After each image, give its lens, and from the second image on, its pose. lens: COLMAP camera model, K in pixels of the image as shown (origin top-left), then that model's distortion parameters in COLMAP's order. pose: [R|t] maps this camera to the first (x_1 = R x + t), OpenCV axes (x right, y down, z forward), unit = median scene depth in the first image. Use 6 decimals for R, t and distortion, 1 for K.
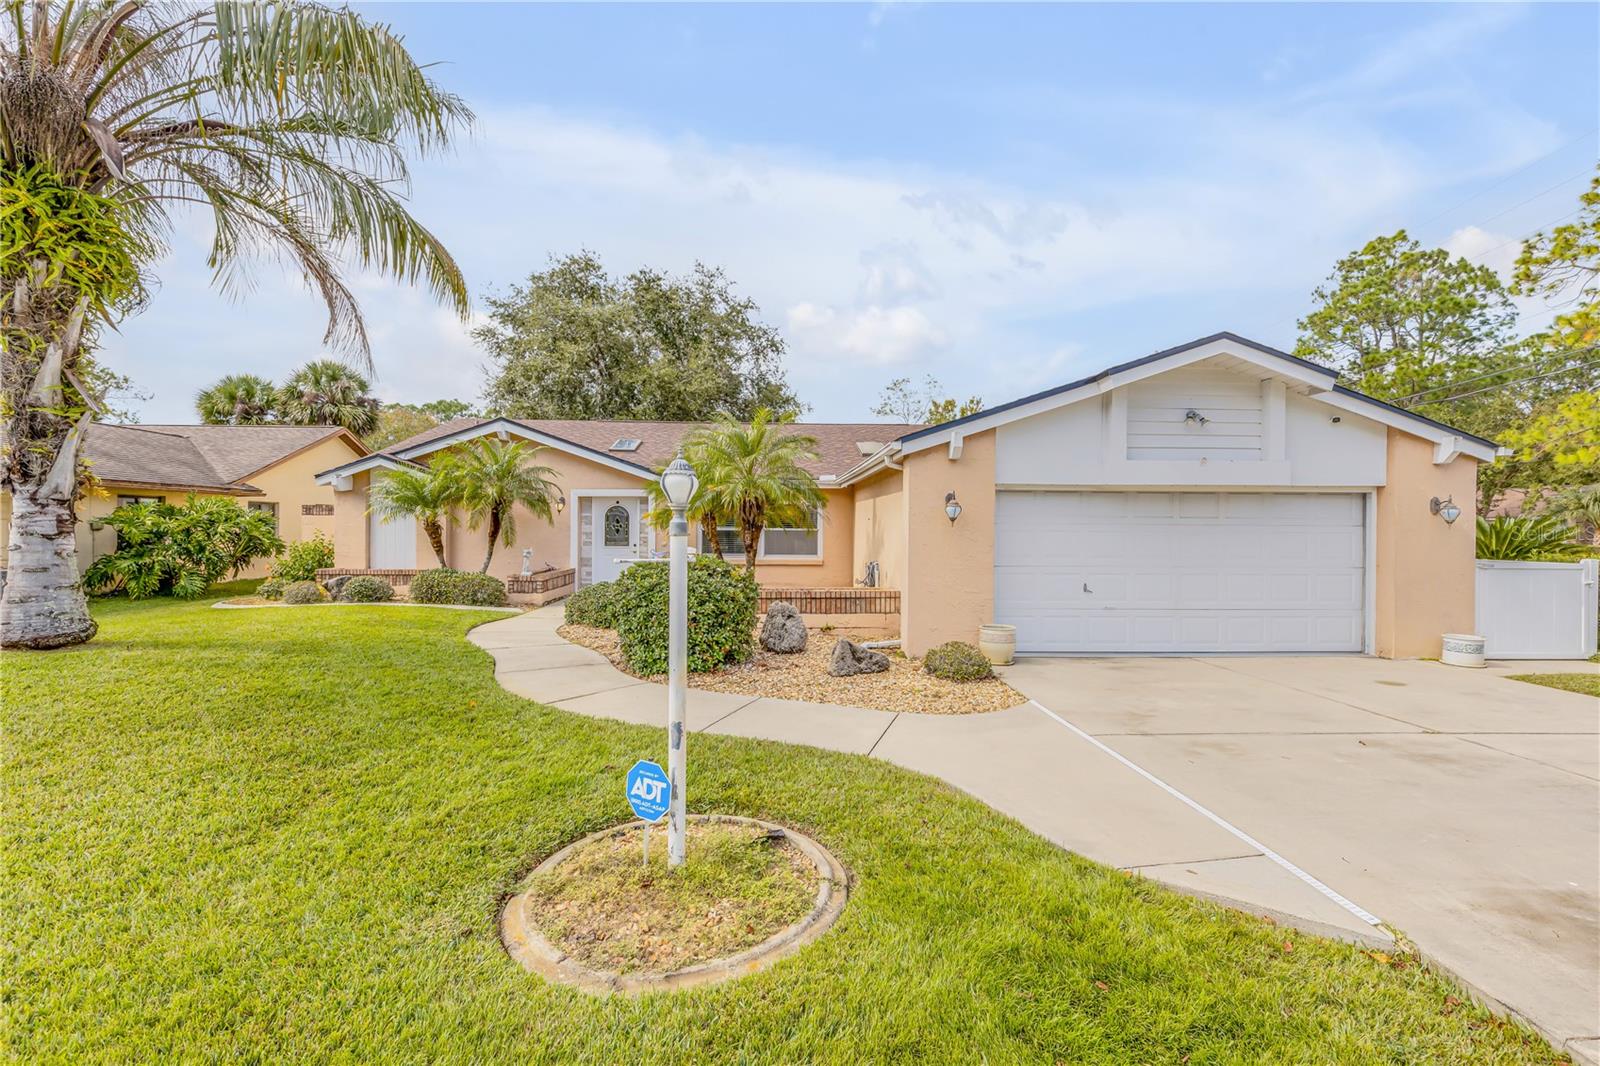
lens RADIAL K [[724.7, 0, 800.0], [0, 724.7, 533.0], [0, 0, 1]] dist [-0.004205, -0.000238]
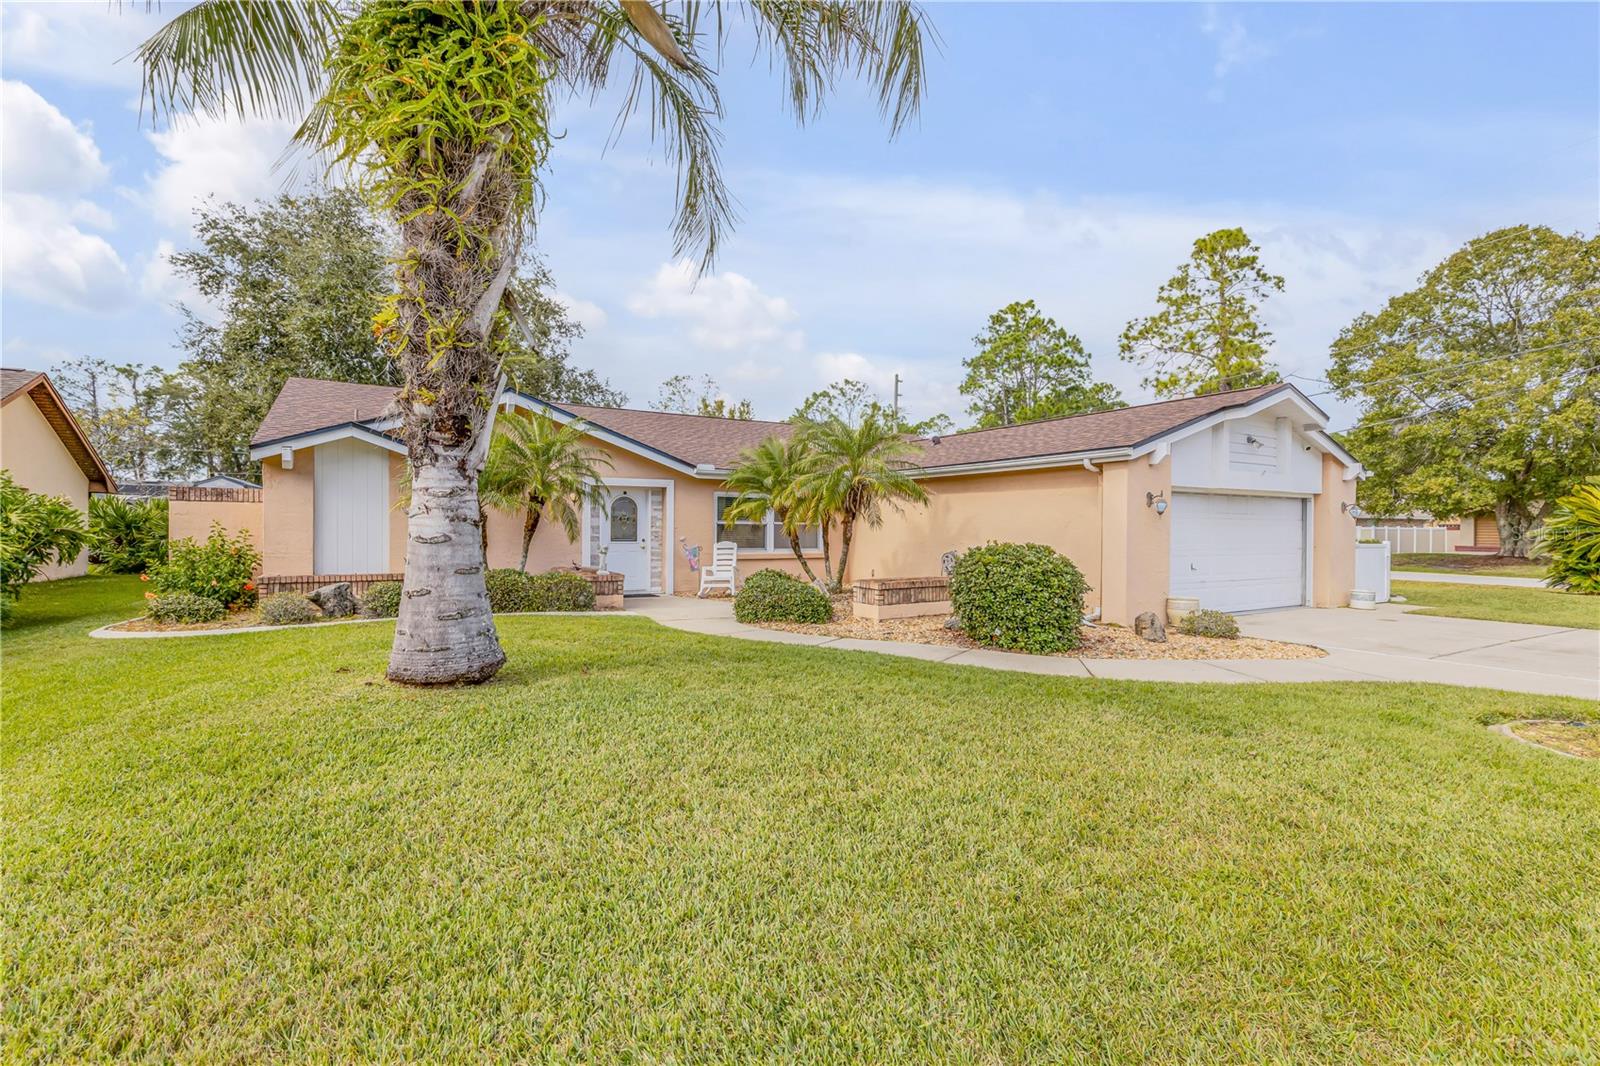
lens RADIAL K [[724.7, 0, 800.0], [0, 724.7, 533.0], [0, 0, 1]] dist [-0.004205, -0.000238]
pose [[0.882198, -0.003379, 0.470866, -0.582378], [0.002661, 0.999994, 0.002190, 0.007260], [-0.470871, -0.000679, 0.882202, 0.121571]]
